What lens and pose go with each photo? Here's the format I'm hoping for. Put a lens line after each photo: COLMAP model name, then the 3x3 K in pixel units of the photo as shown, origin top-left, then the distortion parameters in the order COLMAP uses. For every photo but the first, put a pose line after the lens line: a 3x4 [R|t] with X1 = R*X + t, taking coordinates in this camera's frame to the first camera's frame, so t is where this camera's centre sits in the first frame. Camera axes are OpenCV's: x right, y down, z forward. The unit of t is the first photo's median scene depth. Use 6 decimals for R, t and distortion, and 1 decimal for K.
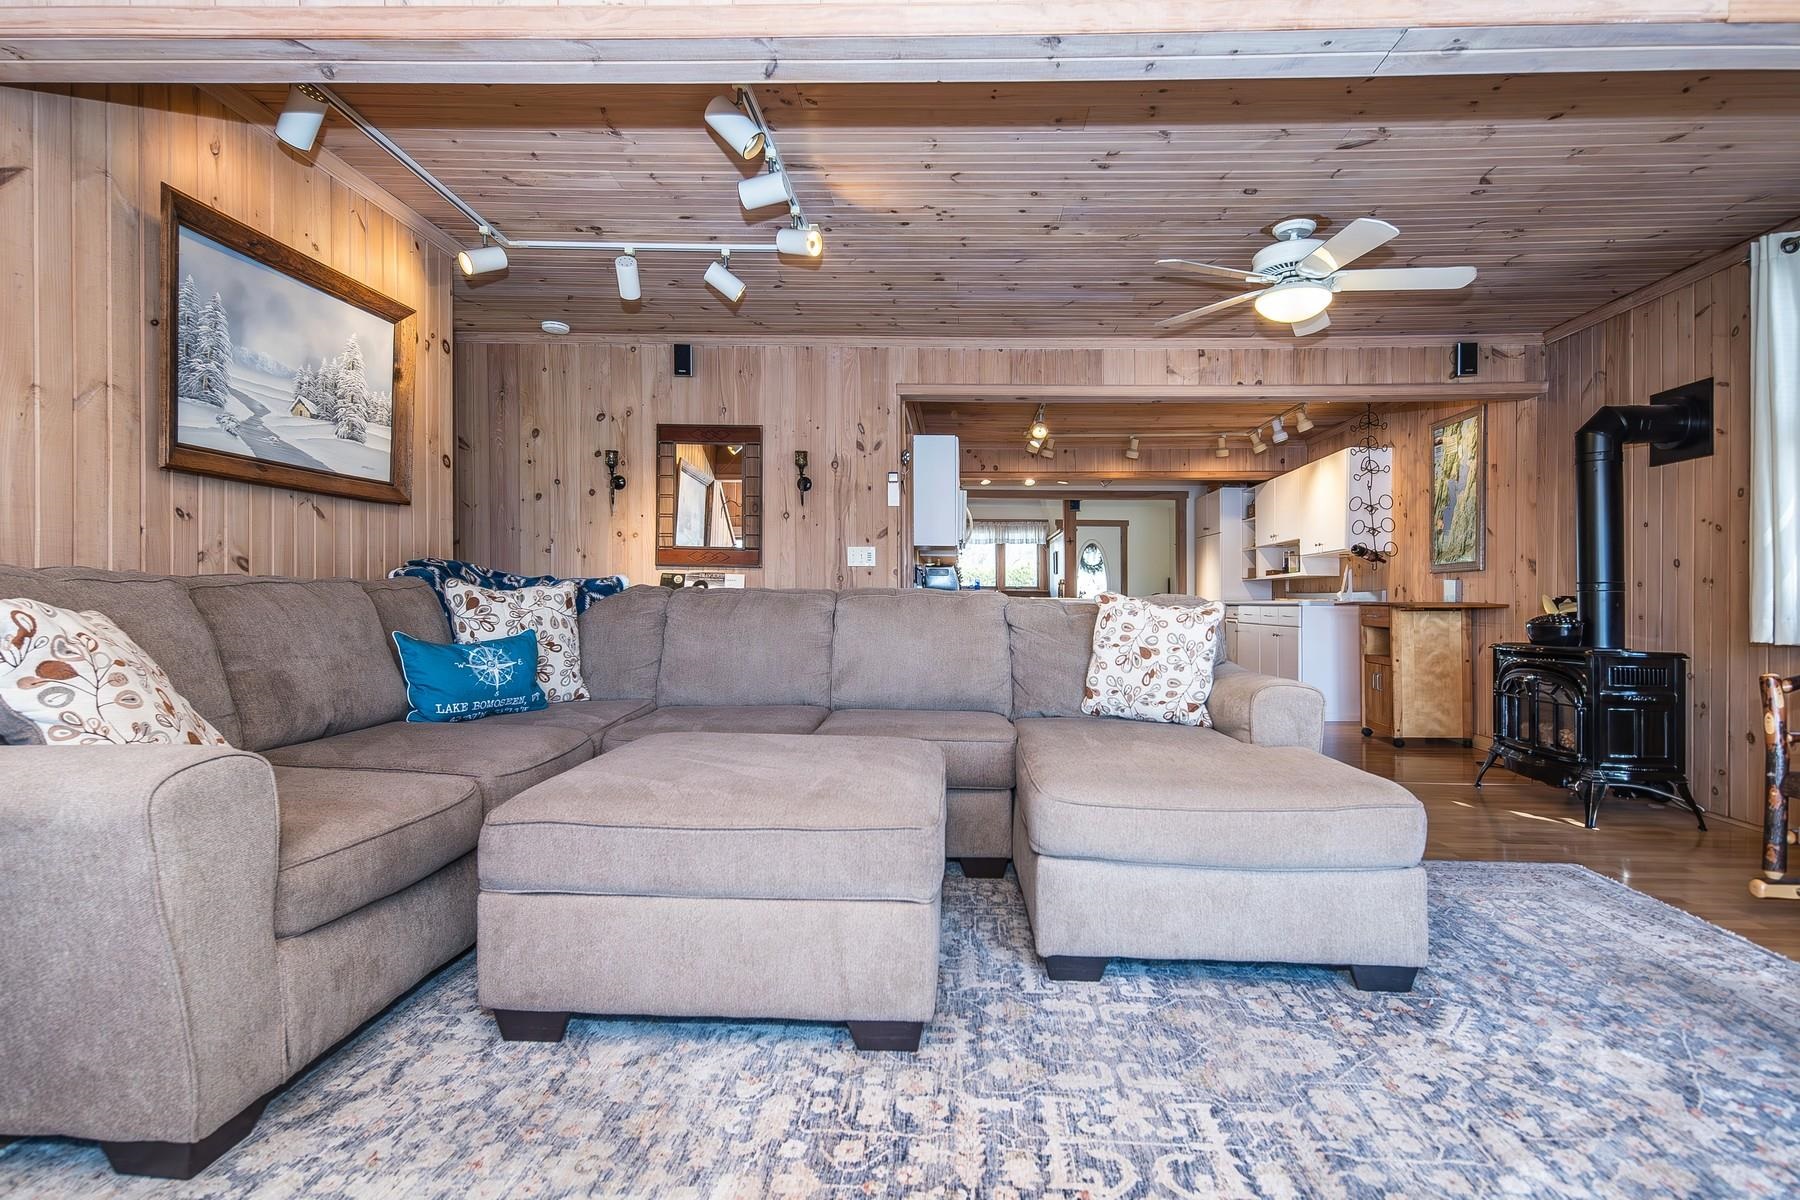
lens RADIAL K [[884.5, 0, 902.6], [0, 884.5, 595.5], [0, 0, 1]] dist [0.010567, -0.002180]
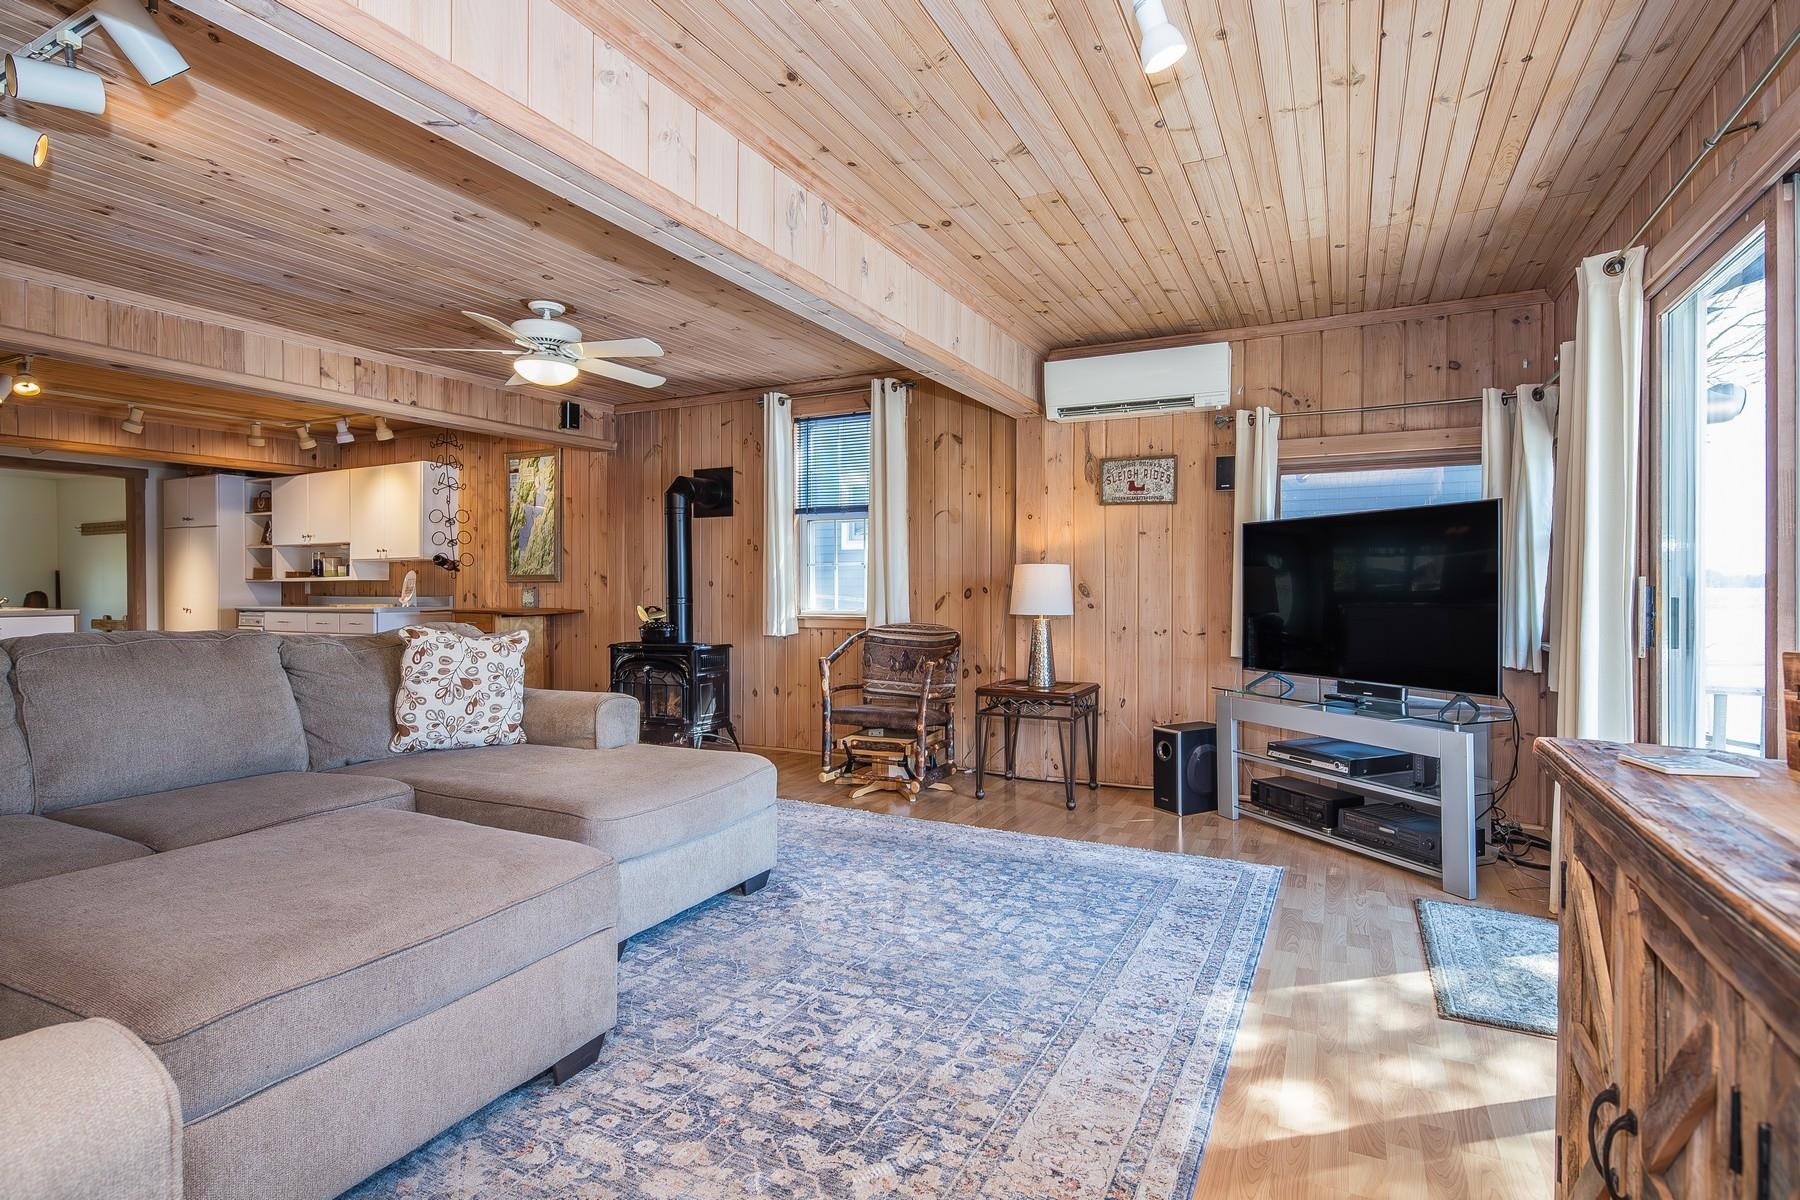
lens RADIAL K [[884.5, 0, 918.4], [0, 884.5, 583.2], [0, 0, 1]] dist [0.010567, -0.002180]
pose [[0.401425, -0.008581, 0.915852, -0.453626], [0.002788, 0.999963, 0.008148, -0.058873], [-0.915888, -0.000718, 0.401434, 0.082362]]
